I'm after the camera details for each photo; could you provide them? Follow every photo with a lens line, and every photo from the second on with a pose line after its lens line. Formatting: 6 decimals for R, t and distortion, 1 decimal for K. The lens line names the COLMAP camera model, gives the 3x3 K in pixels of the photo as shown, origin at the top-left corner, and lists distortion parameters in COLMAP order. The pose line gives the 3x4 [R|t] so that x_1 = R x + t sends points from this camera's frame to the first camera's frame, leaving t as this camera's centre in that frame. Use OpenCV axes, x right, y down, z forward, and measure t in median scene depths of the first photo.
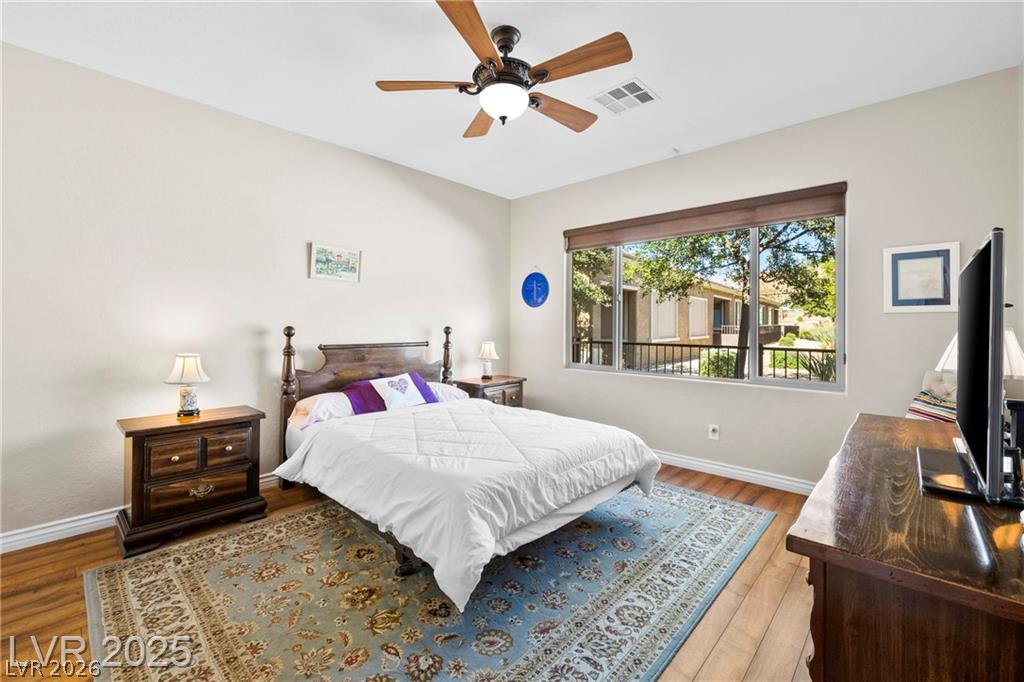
lens RADIAL K [[423.9, 0, 510.0], [0, 423.9, 336.0], [0, 0, 1]] dist [0.001389, -0.000012]
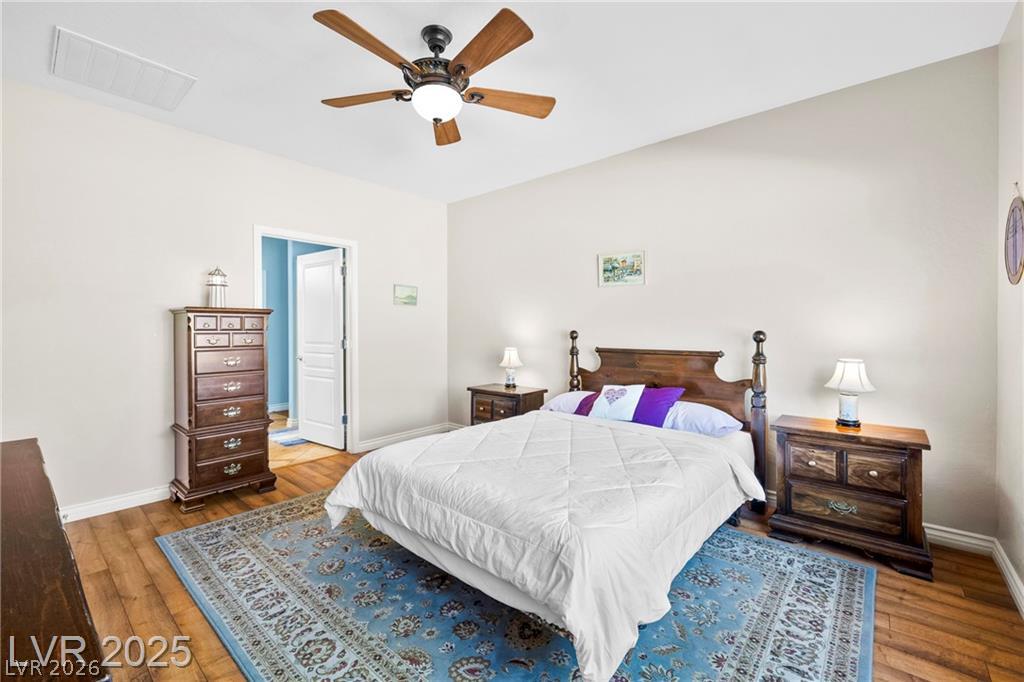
lens RADIAL K [[433.6, 0, 512.0], [0, 433.6, 341.0], [0, 0, 1]] dist [0.018381, 0.000055]
pose [[0.043438, 0.021597, -0.998823, 0.694119], [-0.023726, 0.999507, 0.020580, -0.015019], [0.998774, 0.022804, 0.043929, 0.771790]]
